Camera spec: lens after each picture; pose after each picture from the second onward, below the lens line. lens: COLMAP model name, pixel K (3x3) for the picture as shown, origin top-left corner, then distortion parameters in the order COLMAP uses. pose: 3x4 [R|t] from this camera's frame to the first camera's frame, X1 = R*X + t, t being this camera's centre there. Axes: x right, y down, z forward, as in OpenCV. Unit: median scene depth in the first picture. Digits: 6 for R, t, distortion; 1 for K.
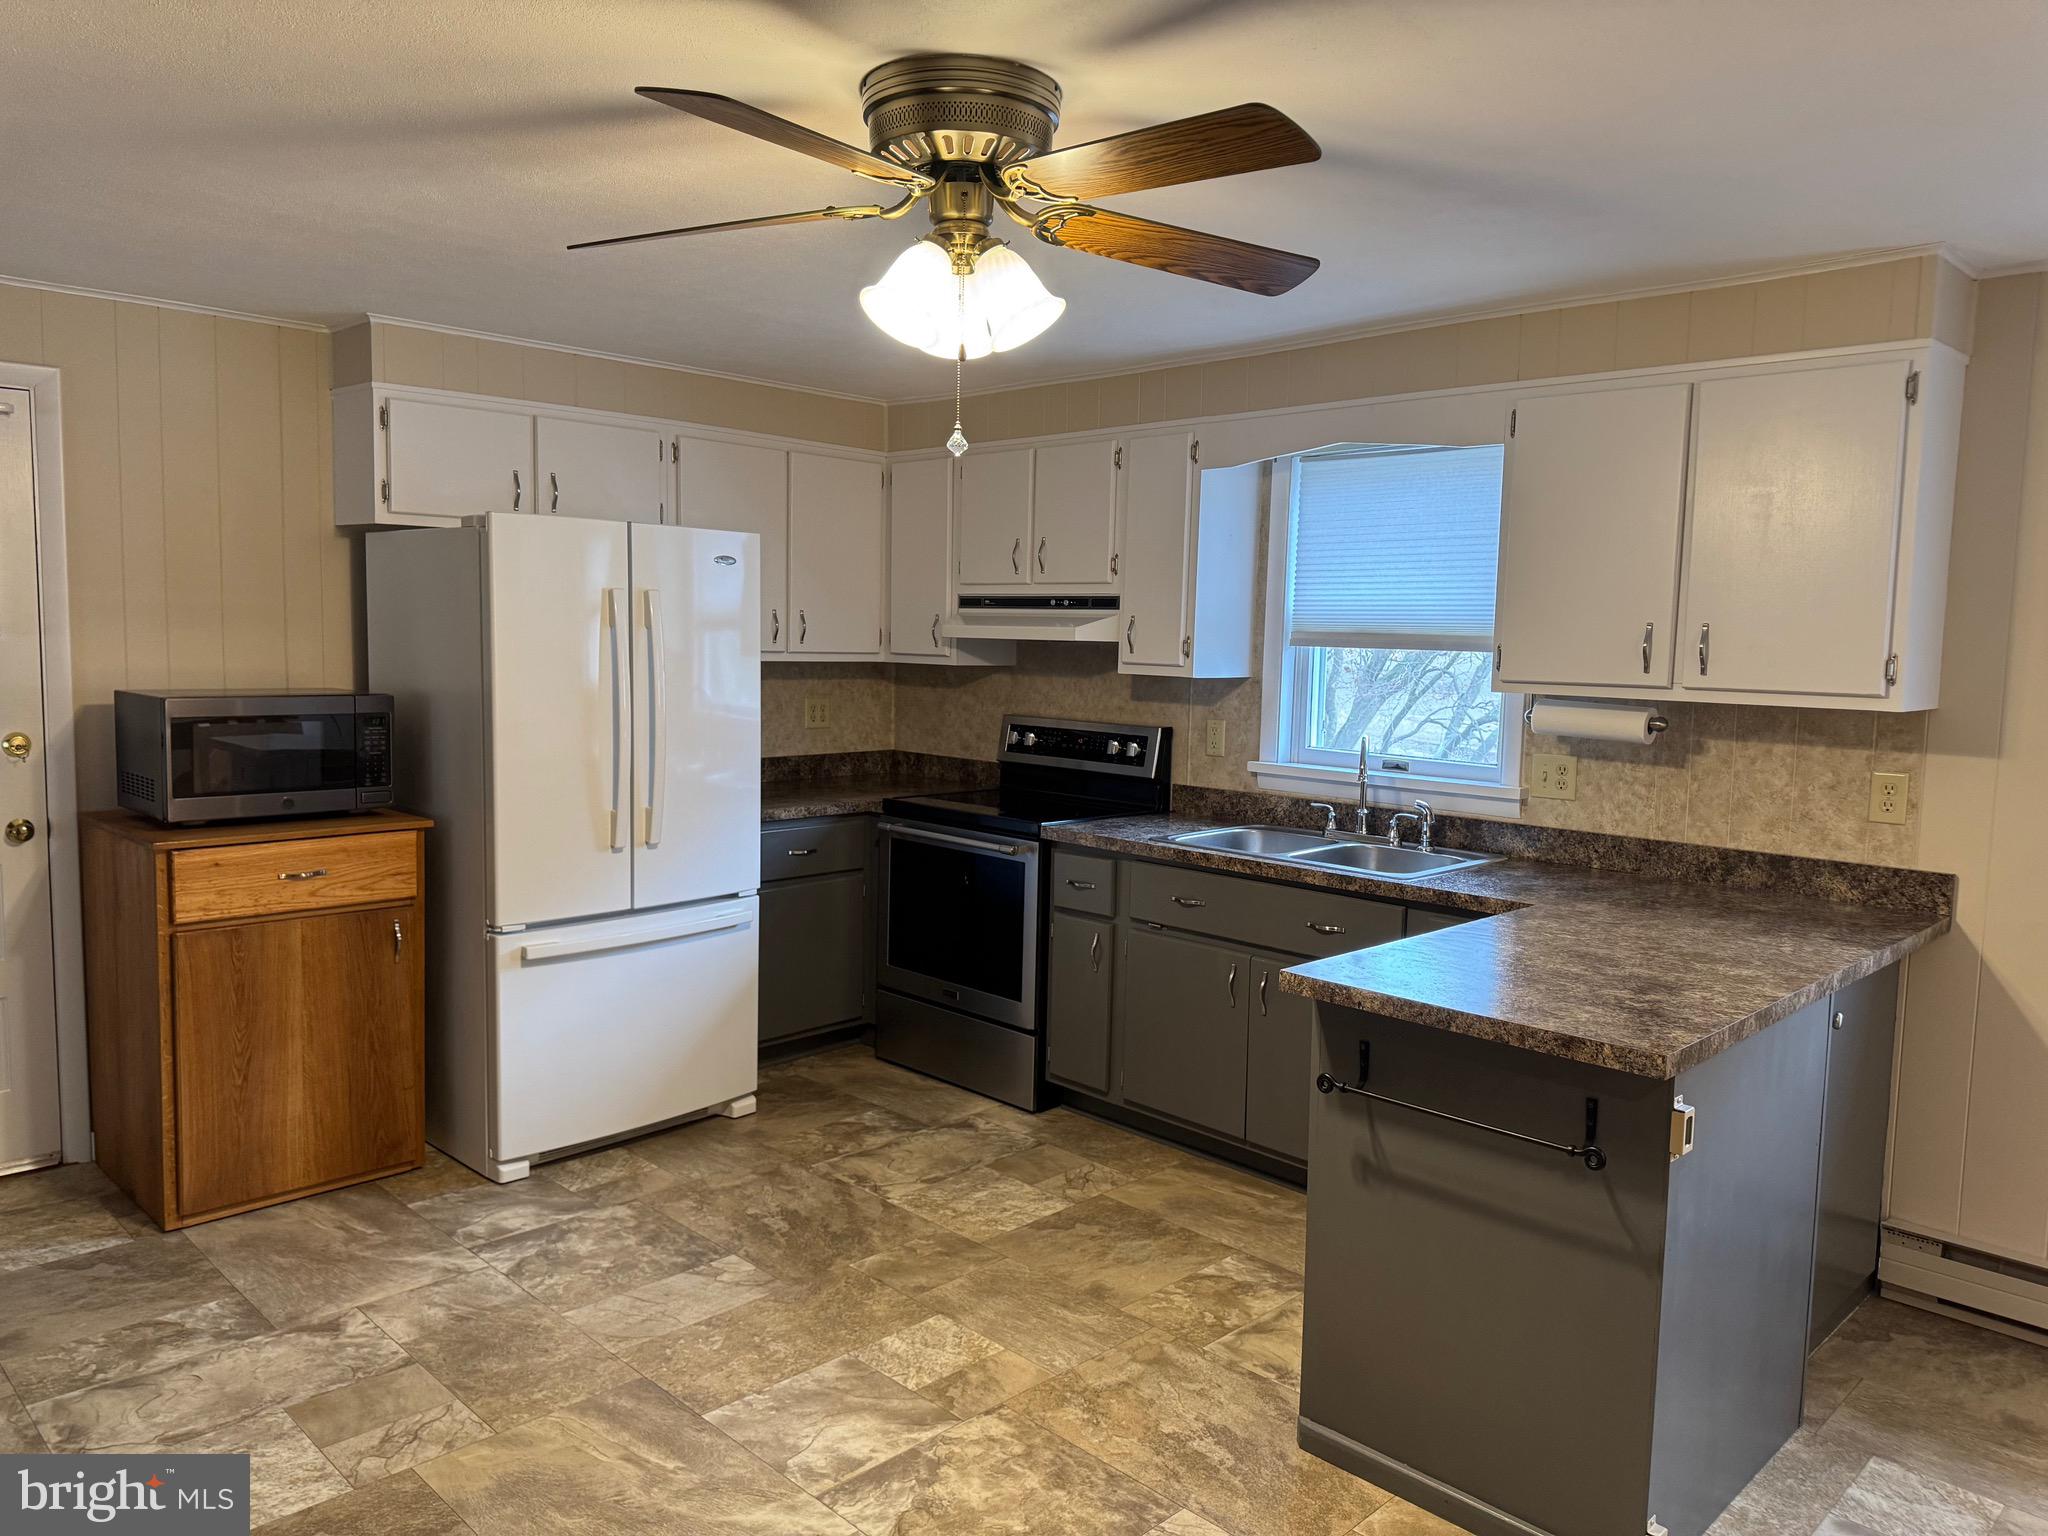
lens RADIAL K [[1457.0, 0, 1024.0], [0, 1457.0, 768.0], [0, 0, 1]] dist [0.091982, -0.117393]
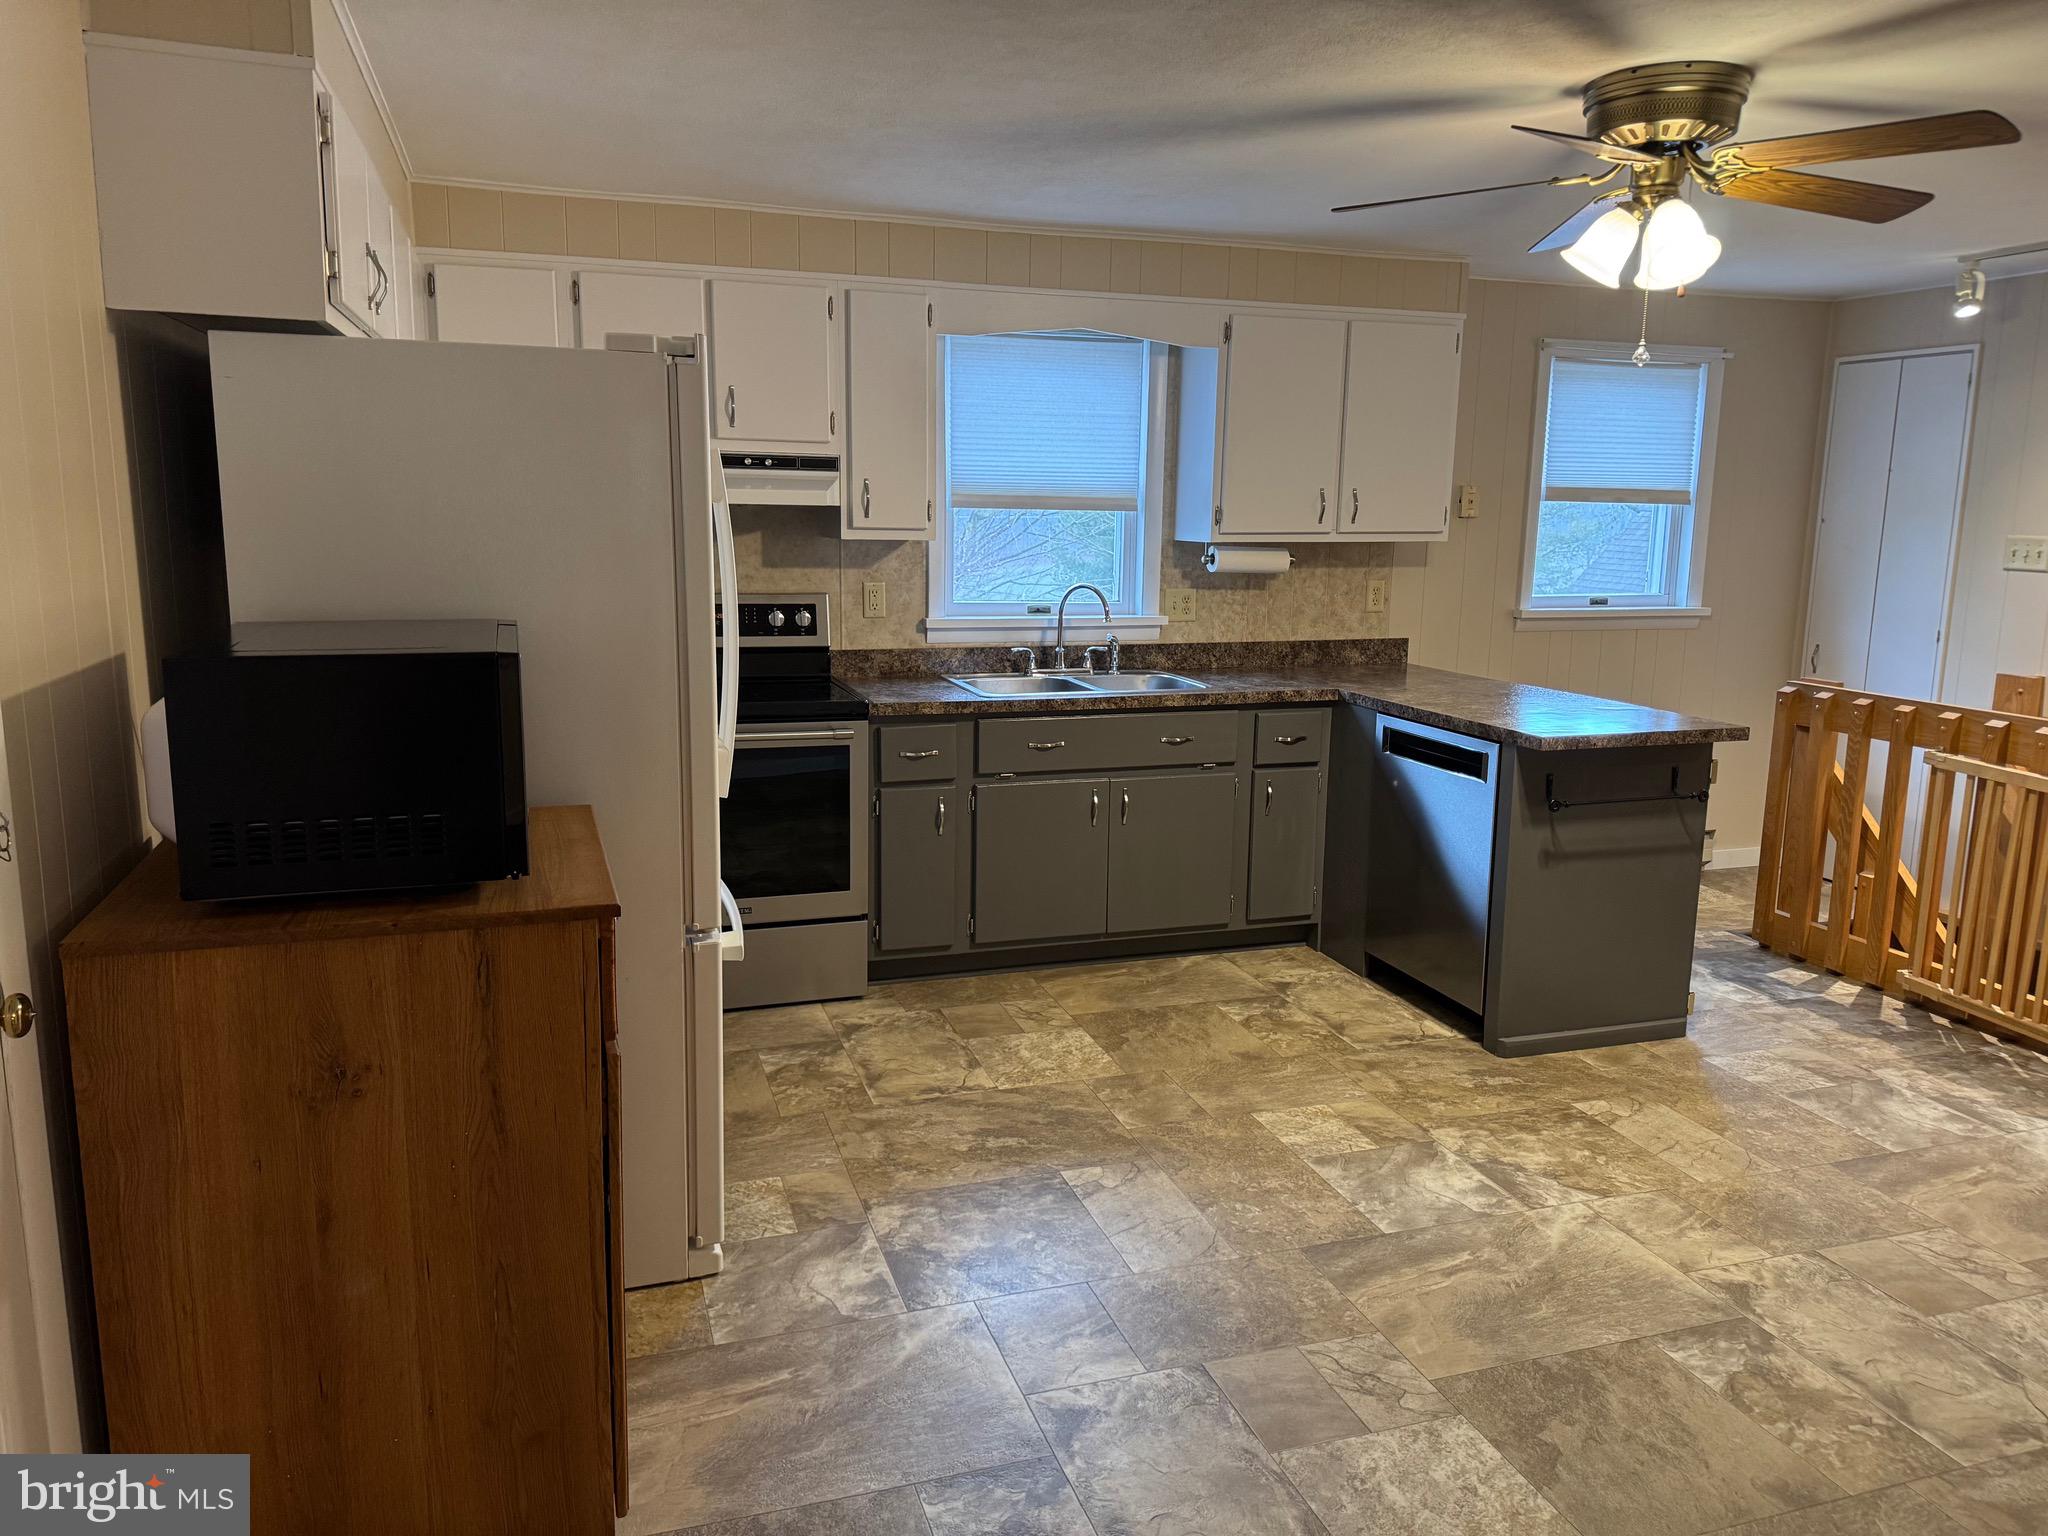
lens RADIAL K [[1448.7, 0, 1024.0], [0, 1448.7, 768.0], [0, 0, 1]] dist [0.183364, -0.237924]
pose [[0.437167, -0.177427, 0.881705, -0.928544], [0.081203, 0.984131, 0.157776, -0.071075], [-0.895707, 0.002623, 0.444637, 0.562340]]
